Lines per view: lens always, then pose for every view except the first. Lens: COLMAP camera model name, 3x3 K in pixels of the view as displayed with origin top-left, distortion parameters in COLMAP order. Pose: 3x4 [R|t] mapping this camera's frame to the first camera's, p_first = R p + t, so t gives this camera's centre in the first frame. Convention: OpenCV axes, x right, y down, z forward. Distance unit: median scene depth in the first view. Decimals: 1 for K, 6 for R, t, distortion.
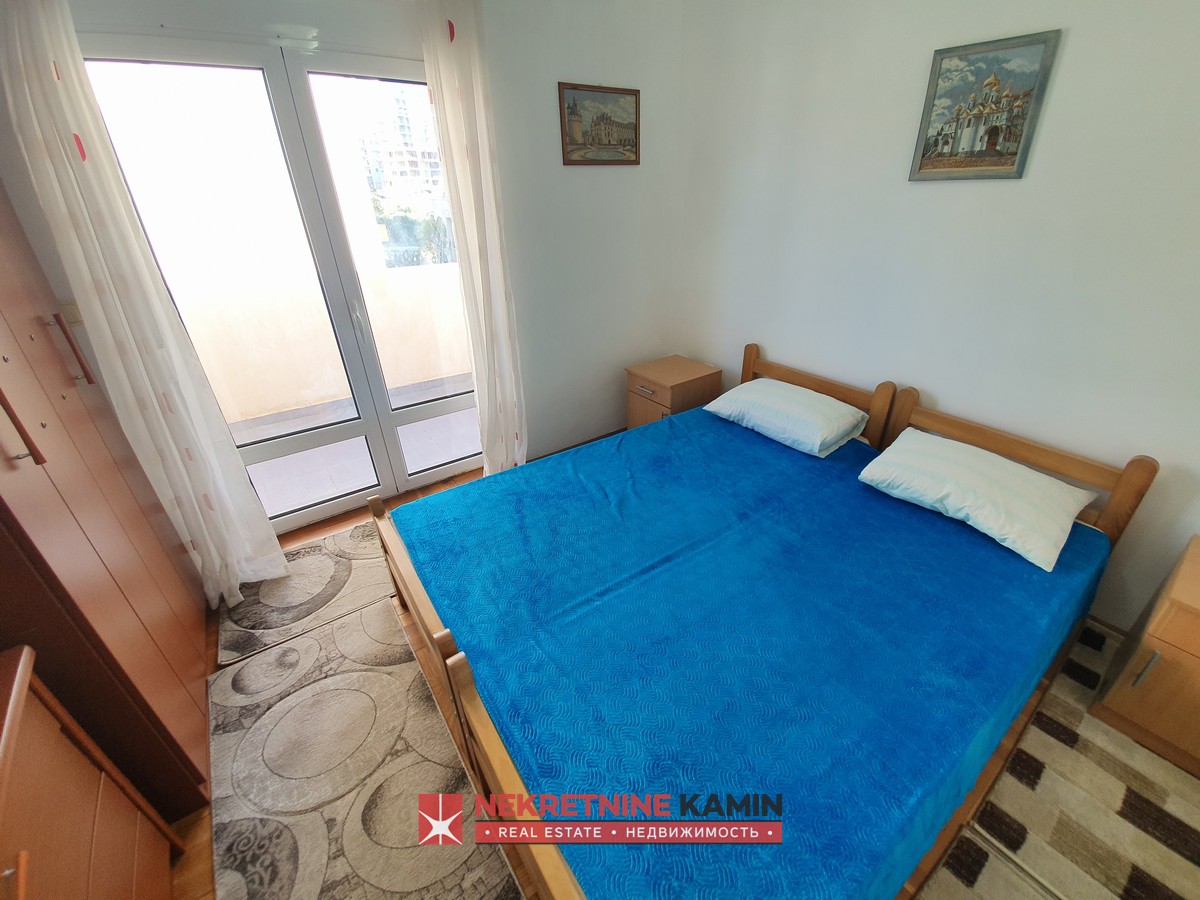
lens RADIAL K [[492.4, 0, 603.4], [0, 492.4, 456.3], [0, 0, 1]] dist [0.022428, -0.021762]
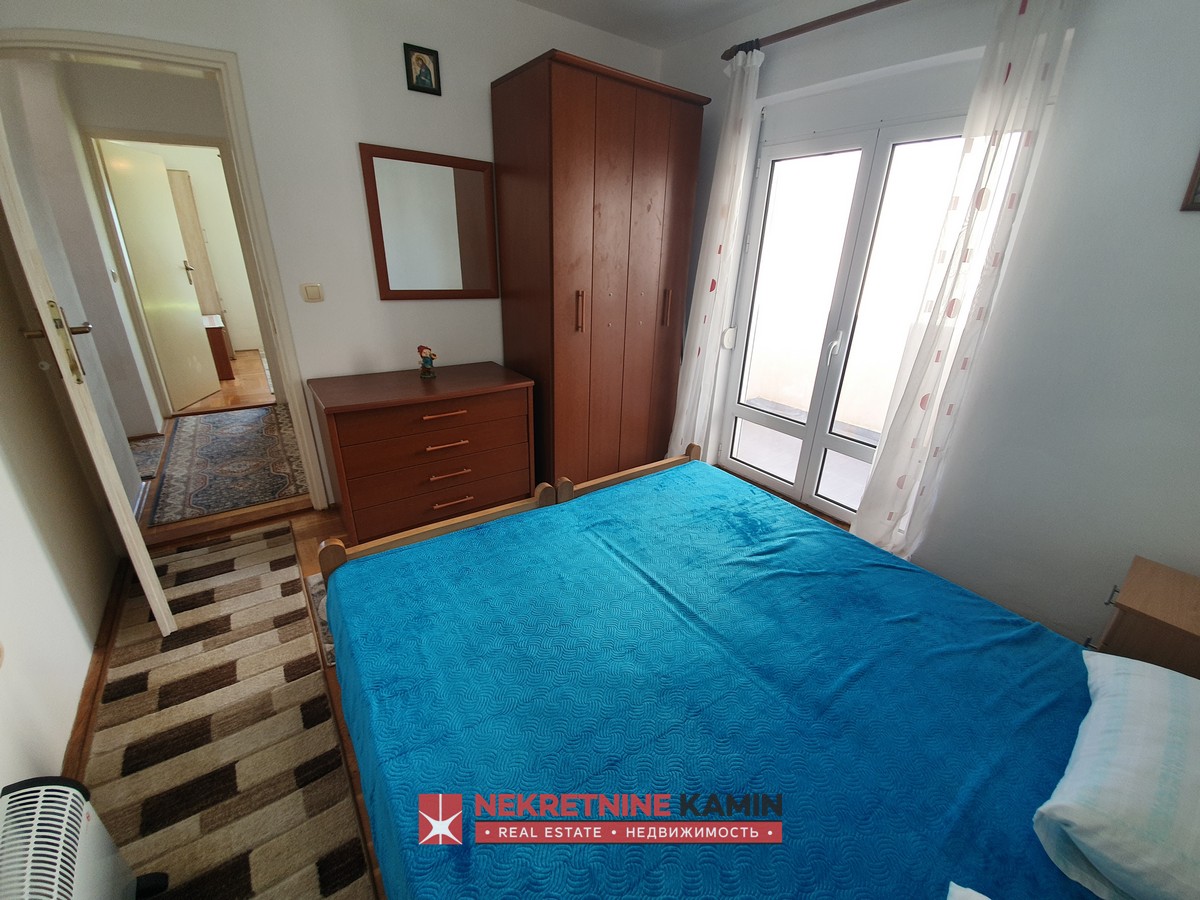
lens RADIAL K [[465.2, 0, 601.5], [0, 465.2, 455.5], [0, 0, 1]] dist [-0.000074, -0.008872]
pose [[-0.022661, 0.408151, -0.912633, 0.712457], [-0.507561, 0.781774, 0.362230, -0.220374], [0.861318, 0.471426, 0.189446, 0.501650]]
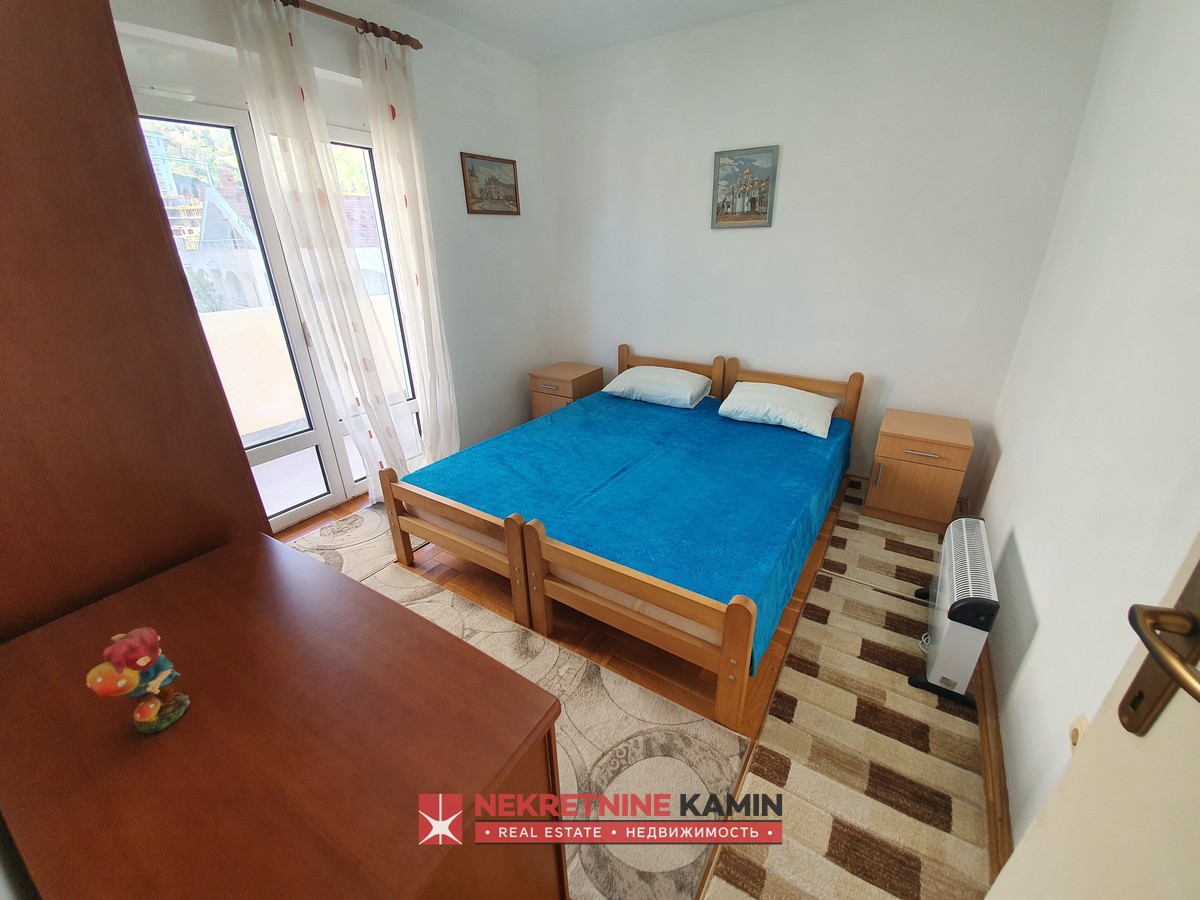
lens RADIAL K [[477.2, 0, 616.7], [0, 477.2, 449.1], [0, 0, 1]] dist [0.022467, -0.018213]
pose [[0.927750, -0.142315, 0.345002, -0.289191], [0.170483, 0.983958, -0.052562, 0.167626], [-0.331987, 0.107581, 0.937129, -0.265049]]
